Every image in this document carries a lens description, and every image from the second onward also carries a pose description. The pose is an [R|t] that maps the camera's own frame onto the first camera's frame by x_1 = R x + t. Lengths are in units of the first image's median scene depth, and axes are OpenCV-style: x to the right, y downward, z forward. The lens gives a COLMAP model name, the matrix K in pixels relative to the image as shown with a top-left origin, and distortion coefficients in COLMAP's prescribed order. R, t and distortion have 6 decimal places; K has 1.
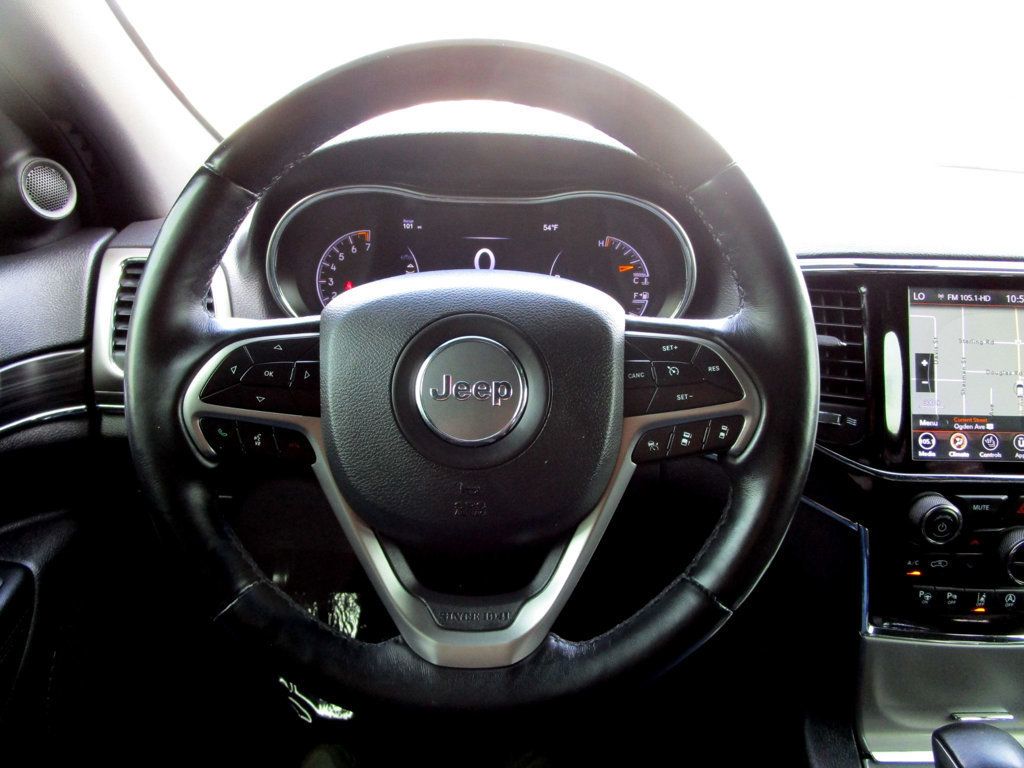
lens RADIAL K [[683.6, 0, 512.0], [0, 683.6, 384.0], [0, 0, 1]] dist [-0.035400, 0.006904]
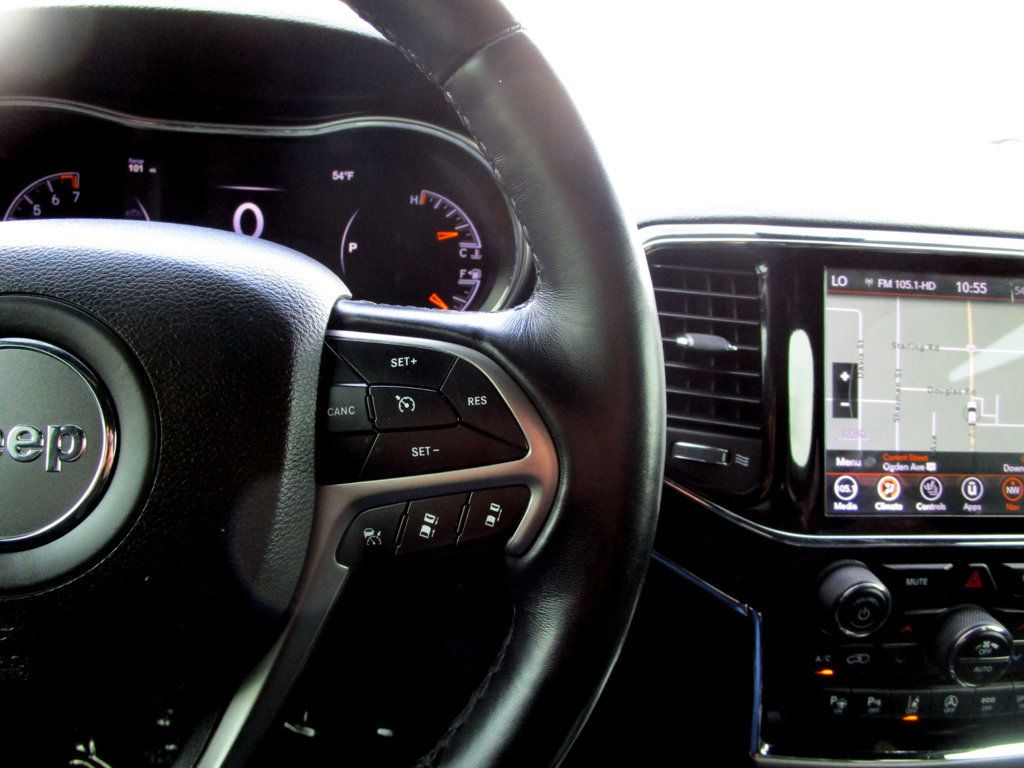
lens RADIAL K [[683.6, 0, 512.0], [0, 683.6, 384.0], [0, 0, 1]] dist [-0.035400, 0.006904]
pose [[0.995978, 0.006636, 0.089349, 0.204720], [-0.008757, 0.999689, 0.023369, -0.036929], [-0.089166, -0.024057, 0.995726, 0.330886]]
